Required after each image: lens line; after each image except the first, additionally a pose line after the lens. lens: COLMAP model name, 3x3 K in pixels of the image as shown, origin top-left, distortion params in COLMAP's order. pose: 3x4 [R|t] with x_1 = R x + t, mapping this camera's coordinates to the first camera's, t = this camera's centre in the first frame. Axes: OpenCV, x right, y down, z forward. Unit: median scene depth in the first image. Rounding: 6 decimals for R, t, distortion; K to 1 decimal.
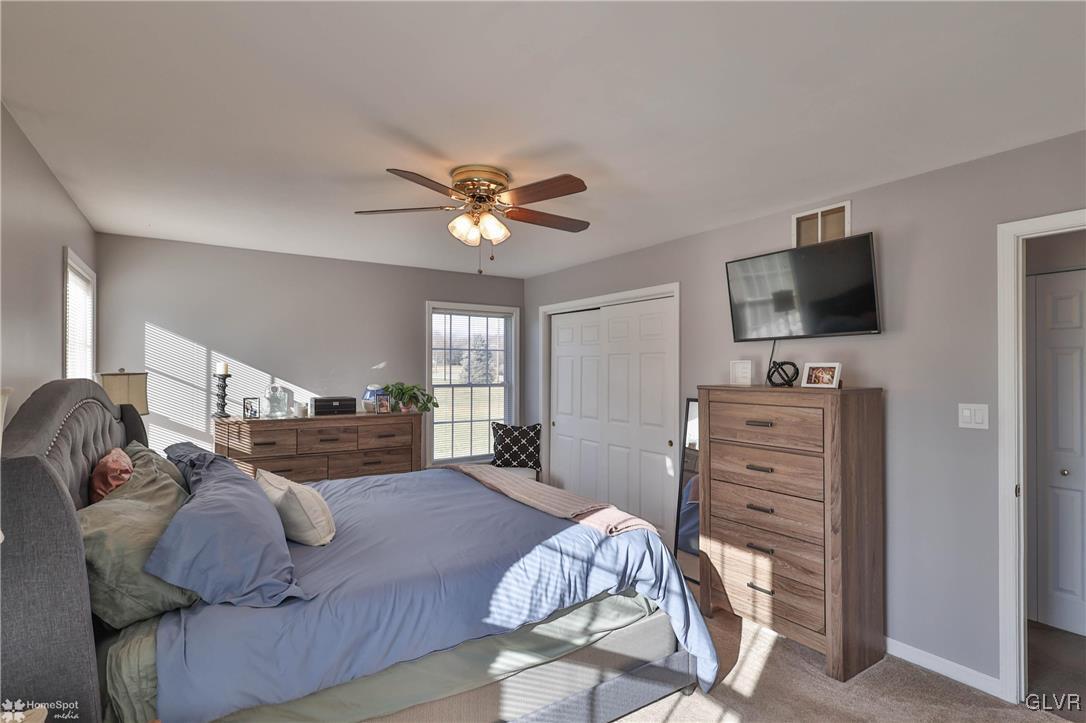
lens RADIAL K [[540.7, 0, 545.5], [0, 540.7, 366.0], [0, 0, 1]] dist [-0.000231, -0.000668]
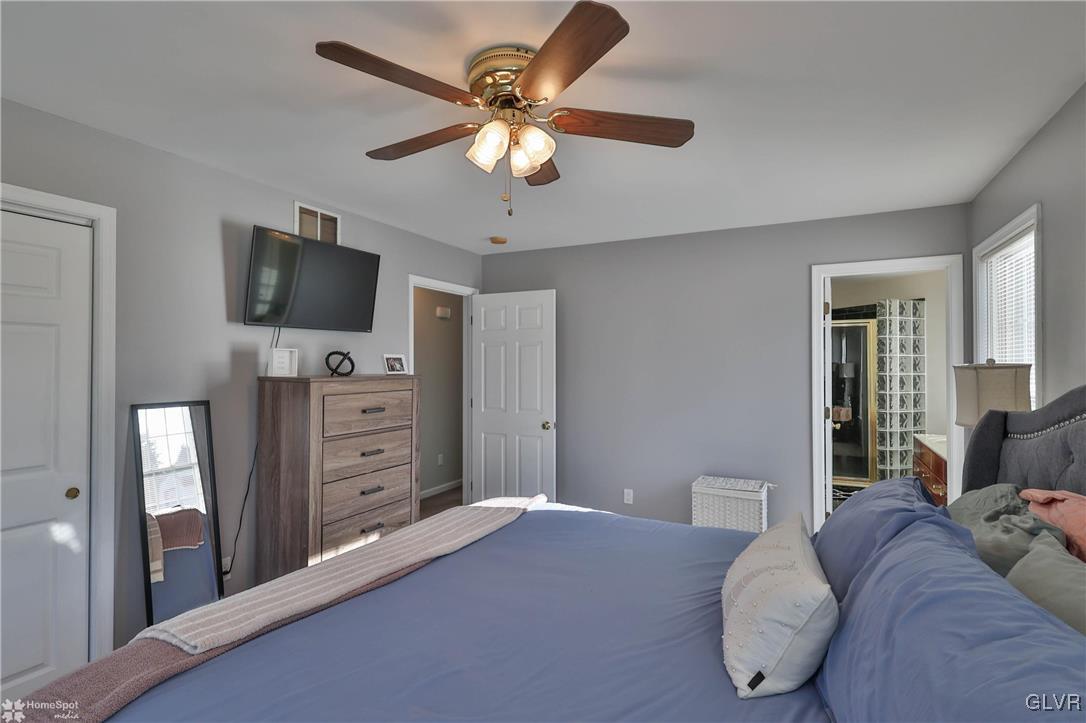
lens RADIAL K [[540.7, 0, 544.7], [0, 540.7, 360.6], [0, 0, 1]] dist [-0.000231, -0.000668]
pose [[-0.505933, 0.005708, 0.862554, -0.677438], [-0.007035, 0.999918, -0.010744, 0.018081], [-0.862544, -0.011504, -0.505851, 1.225623]]
